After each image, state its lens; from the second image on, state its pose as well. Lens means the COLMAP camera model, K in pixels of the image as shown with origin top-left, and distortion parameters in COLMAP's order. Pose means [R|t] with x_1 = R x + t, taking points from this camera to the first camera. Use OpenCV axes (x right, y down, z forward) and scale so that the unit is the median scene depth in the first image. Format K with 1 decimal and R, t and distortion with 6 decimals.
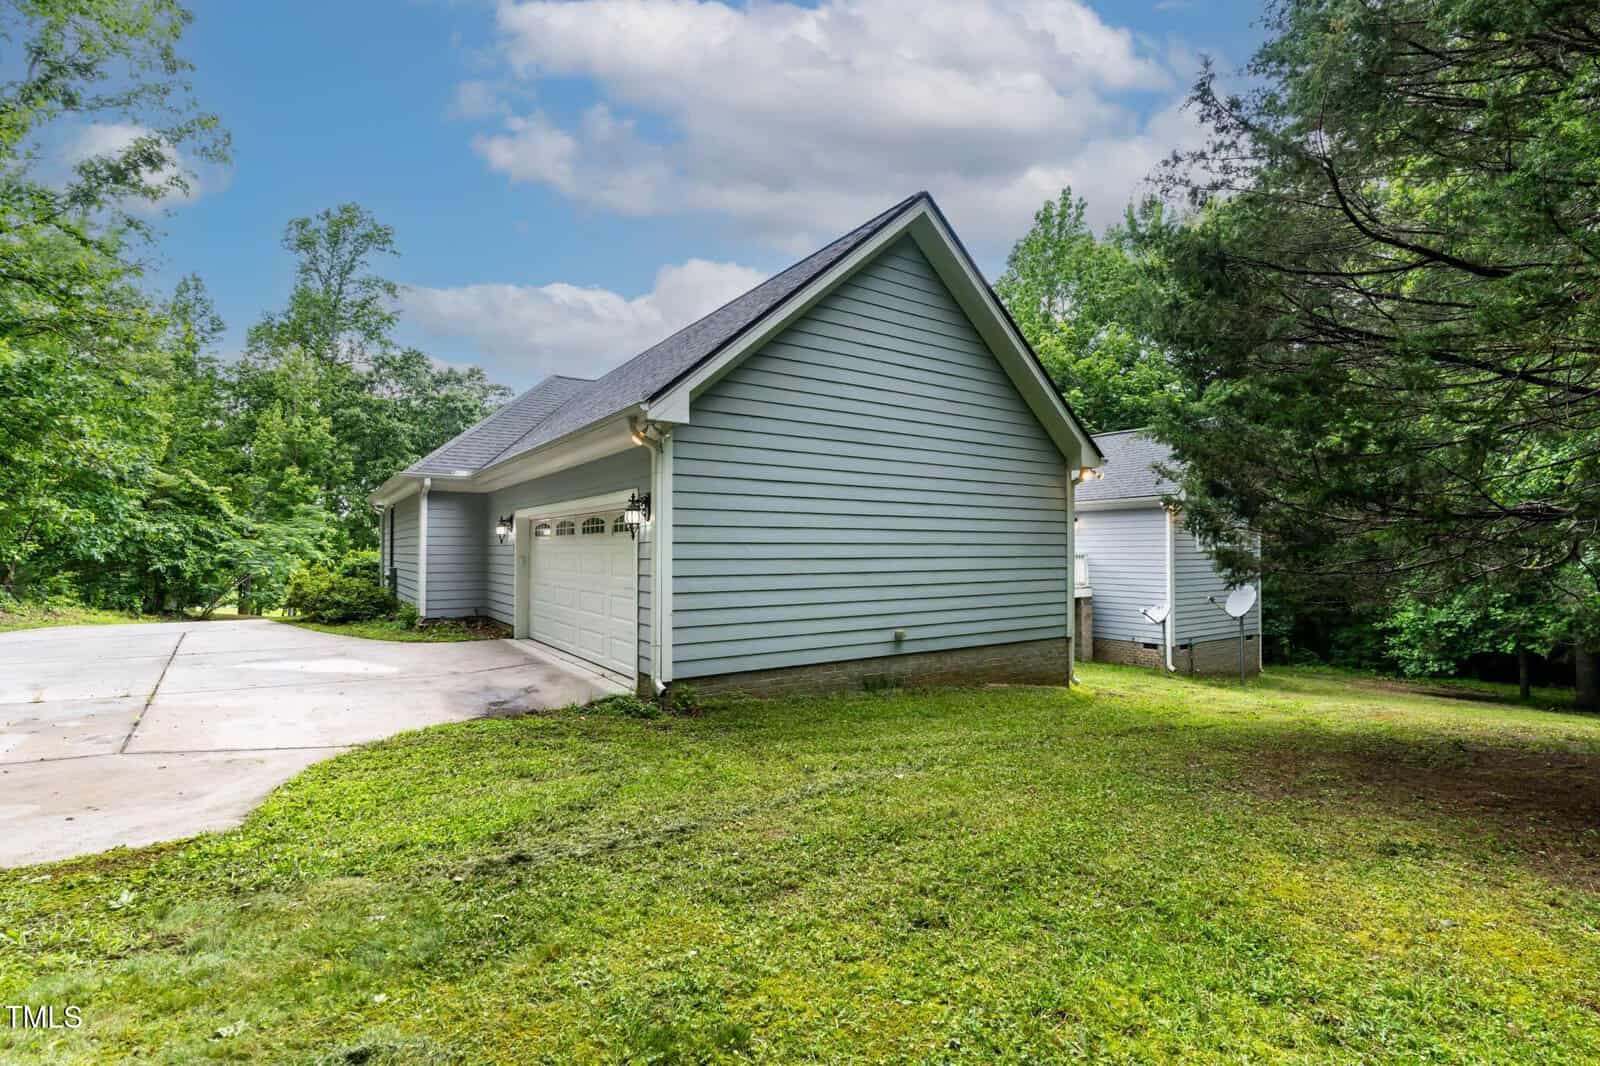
lens RADIAL K [[729.0, 0, 797.9], [0, 729.0, 537.6], [0, 0, 1]] dist [-0.000814, -0.000263]
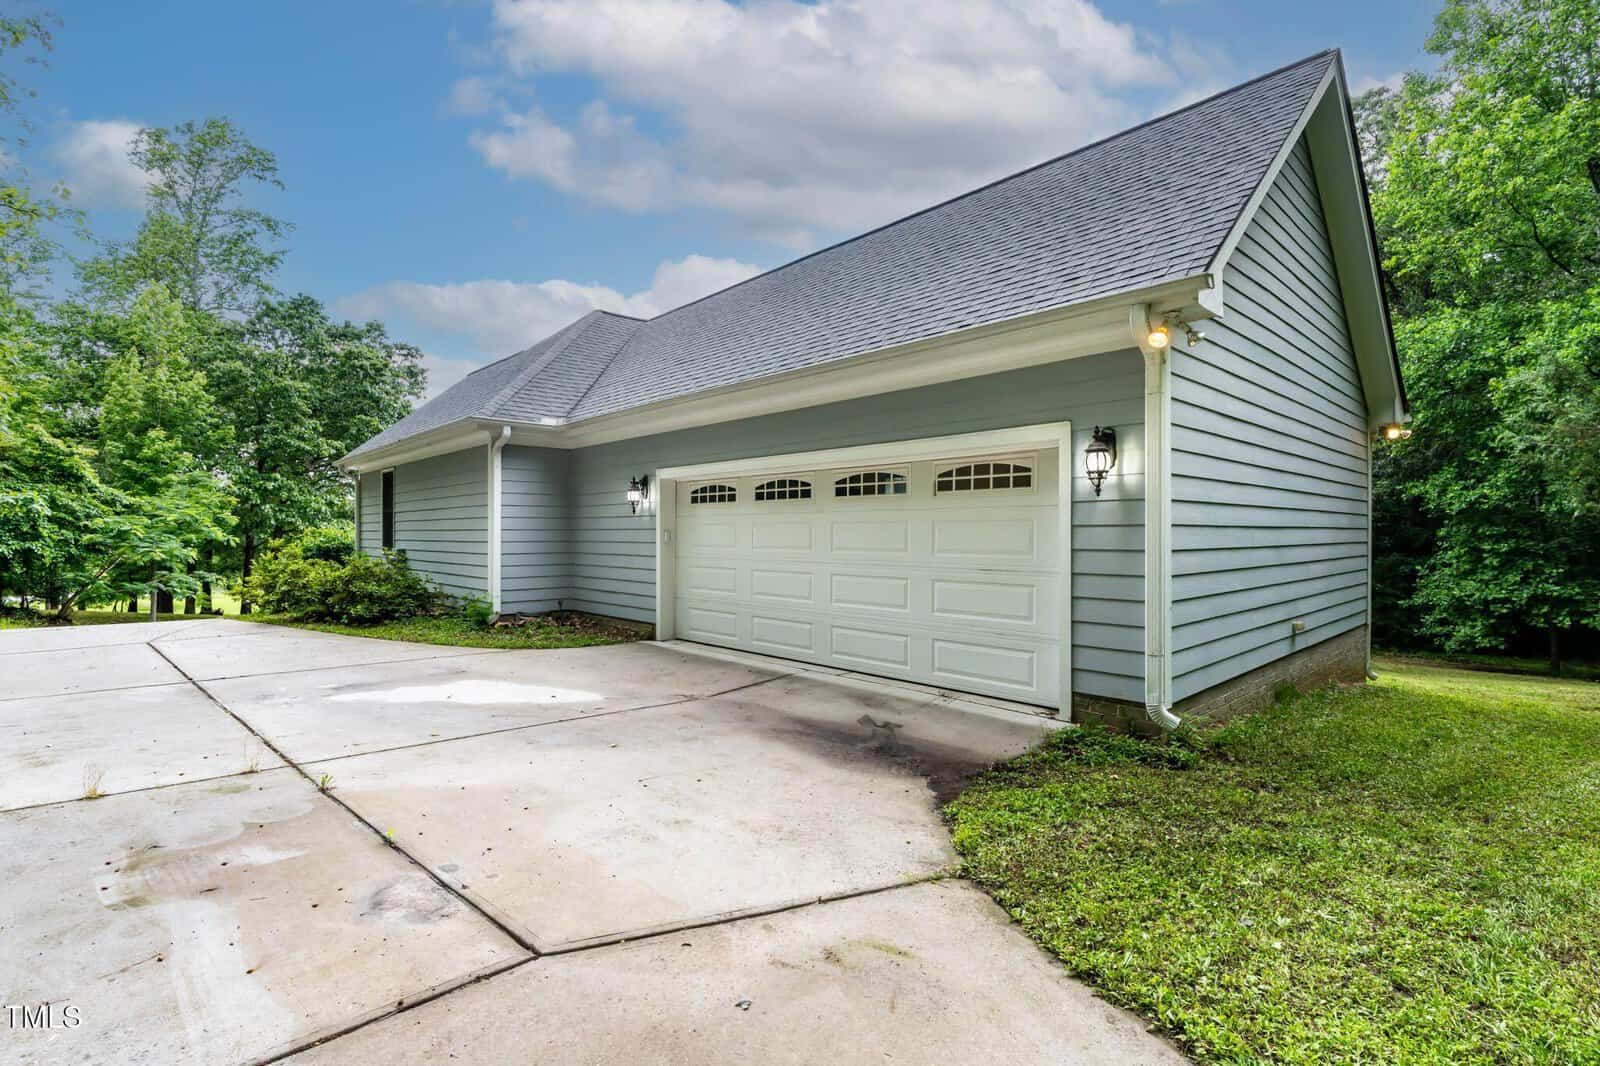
lens RADIAL K [[731.2, 0, 800.0], [0, 731.2, 533.0], [0, 0, 1]] dist [-0.000505, 0.000594]
pose [[0.987533, -0.001101, 0.157411, -0.150474], [-0.001511, 0.999863, 0.016476, 0.006532], [-0.157407, -0.016509, 0.987396, 0.099021]]
